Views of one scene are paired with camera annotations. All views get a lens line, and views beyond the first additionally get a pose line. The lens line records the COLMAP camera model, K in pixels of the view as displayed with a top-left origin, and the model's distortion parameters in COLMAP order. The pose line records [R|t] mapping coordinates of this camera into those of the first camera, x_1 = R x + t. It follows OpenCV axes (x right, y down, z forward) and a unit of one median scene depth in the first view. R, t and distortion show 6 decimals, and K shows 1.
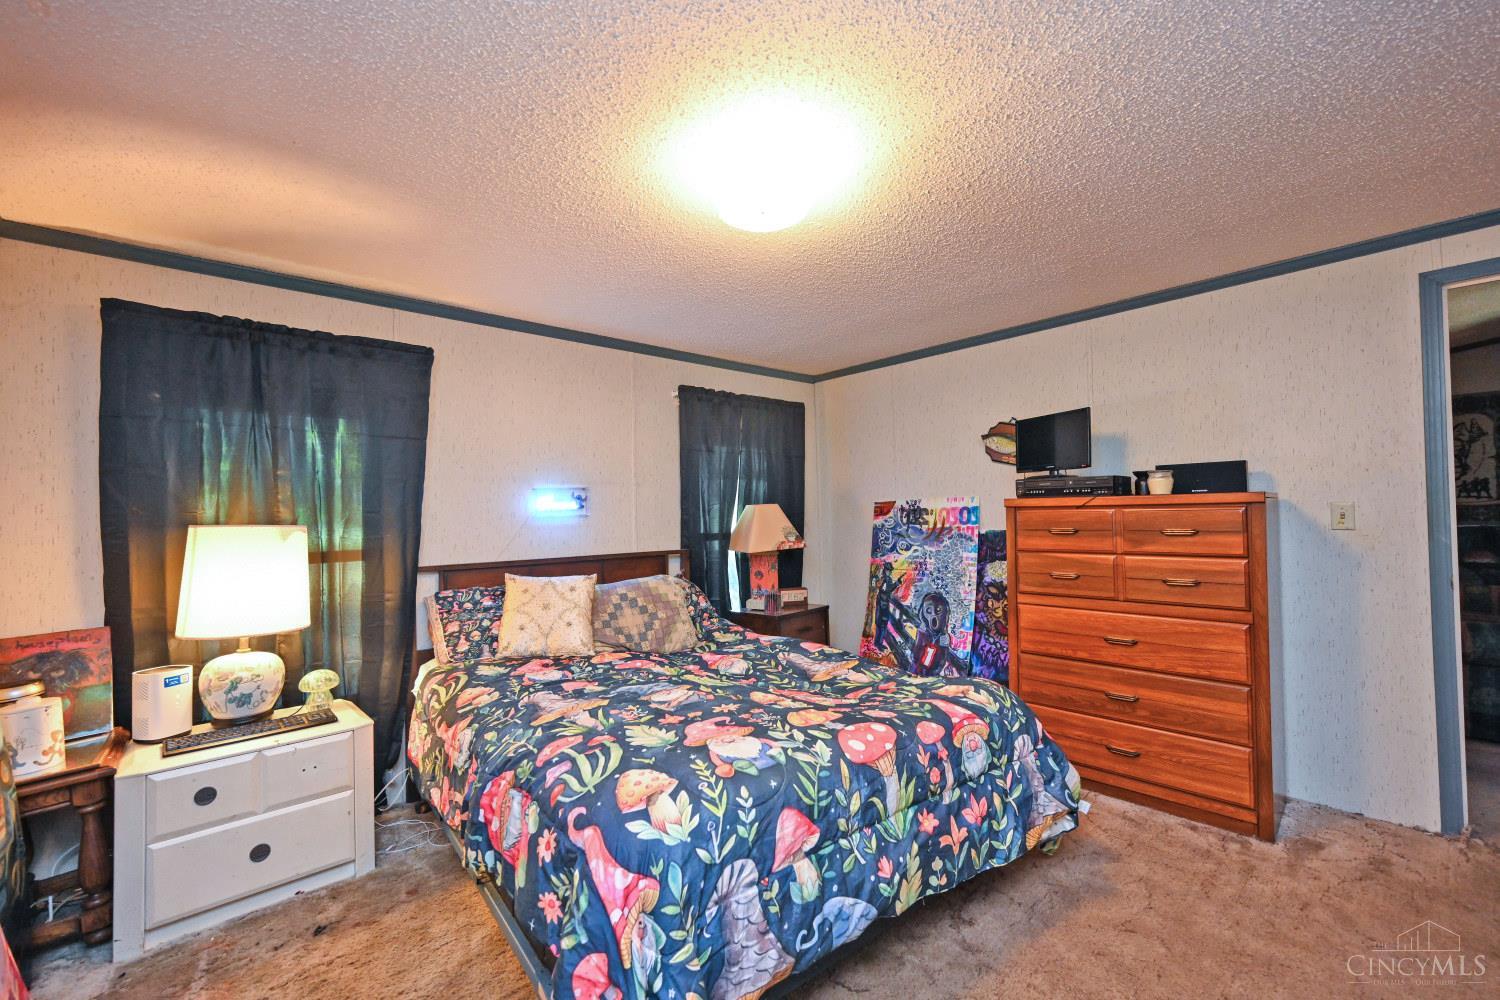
lens RADIAL K [[622.2, 0, 750.0], [0, 622.2, 500.0], [0, 0, 1]] dist [-0.000601, -0.000069]
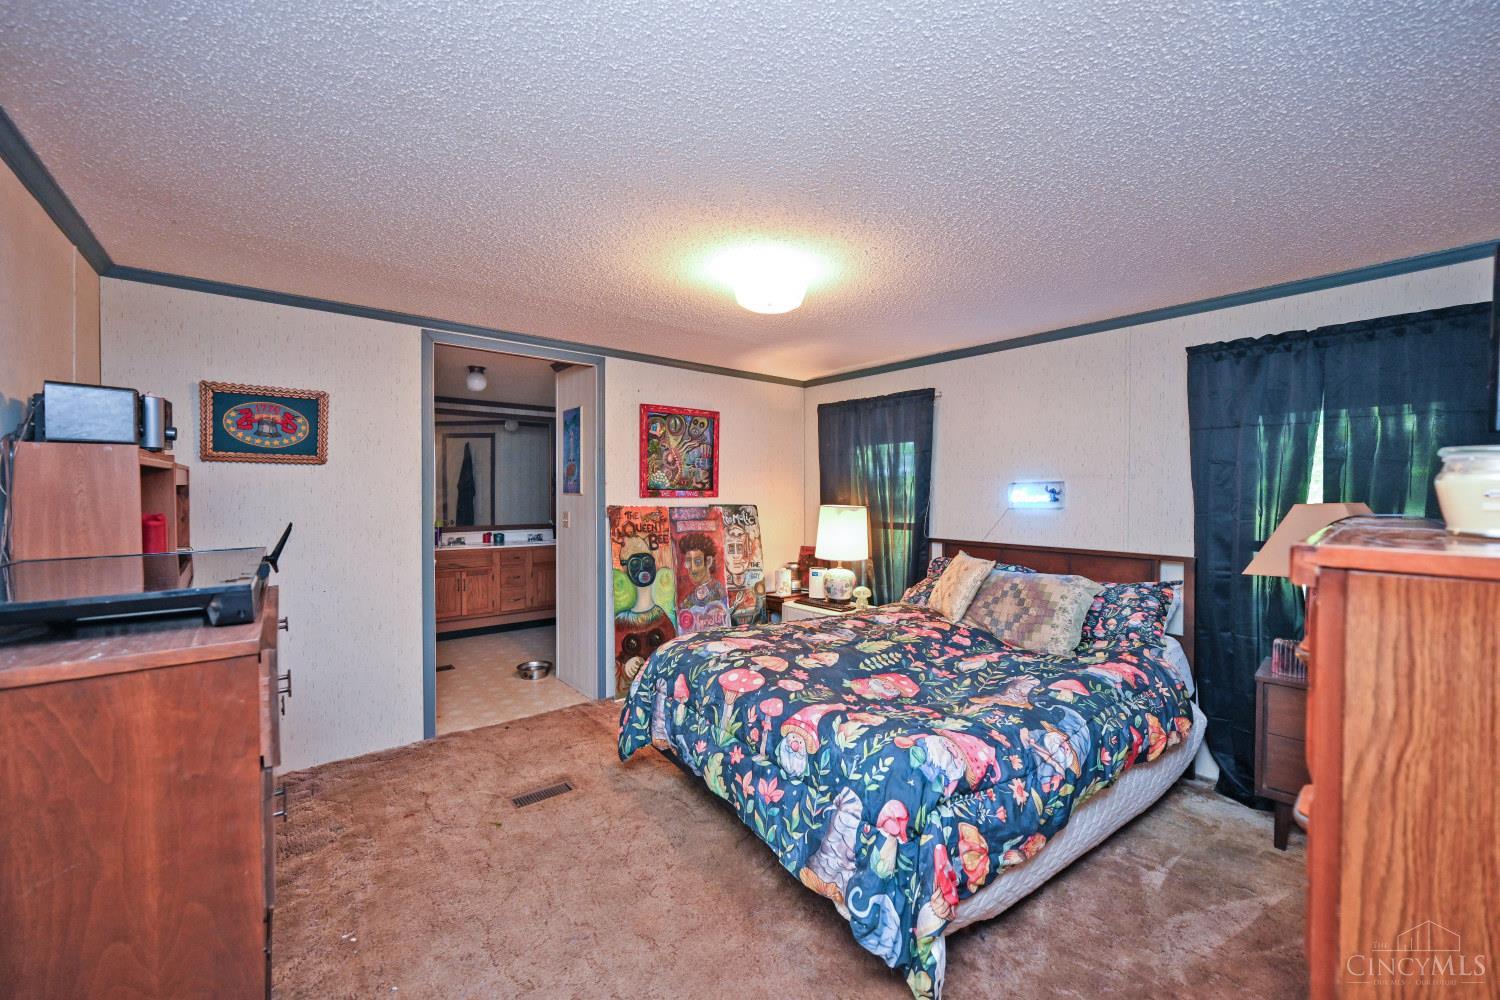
lens RADIAL K [[592.9, 0, 746.8], [0, 592.9, 500.5], [0, 0, 1]] dist [-0.000819, -0.000037]
pose [[-0.050971, 0.037720, -0.997988, 1.145094], [0.017631, 0.999165, 0.036864, -0.051285], [0.998544, -0.015717, -0.051594, 0.826672]]
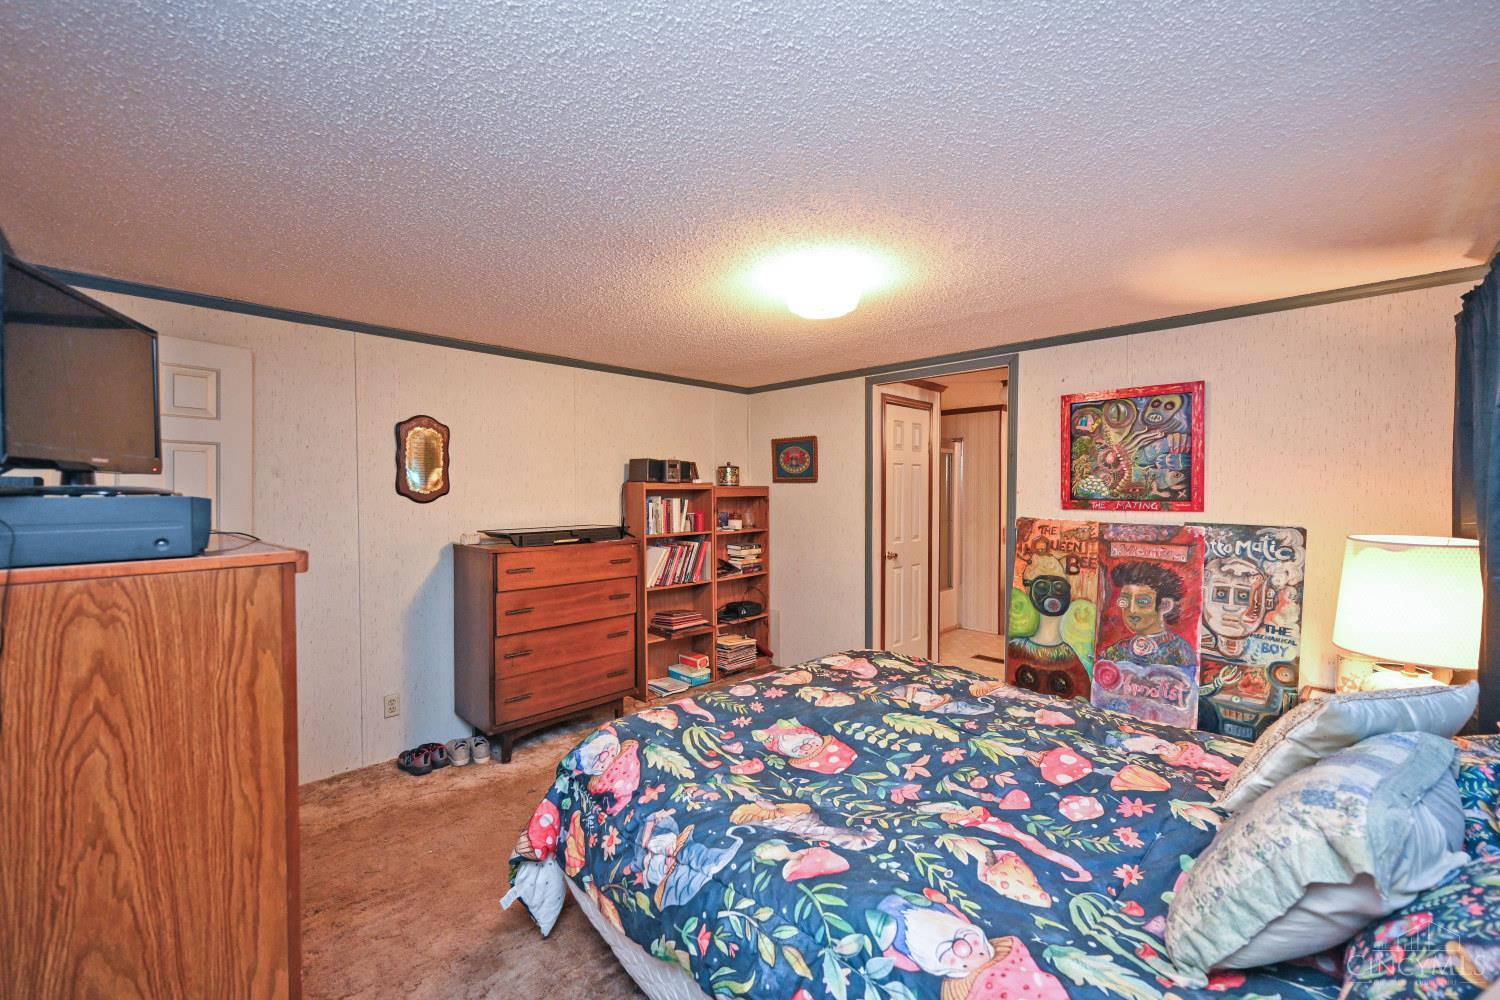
lens RADIAL K [[592.9, 0, 746.8], [0, 592.9, 500.5], [0, 0, 1]] dist [-0.000819, -0.000037]
pose [[-0.997408, 0.024025, -0.067823, 0.230889], [0.024288, 0.999700, -0.003064, -0.035656], [0.067730, -0.004703, -0.997693, 1.870260]]
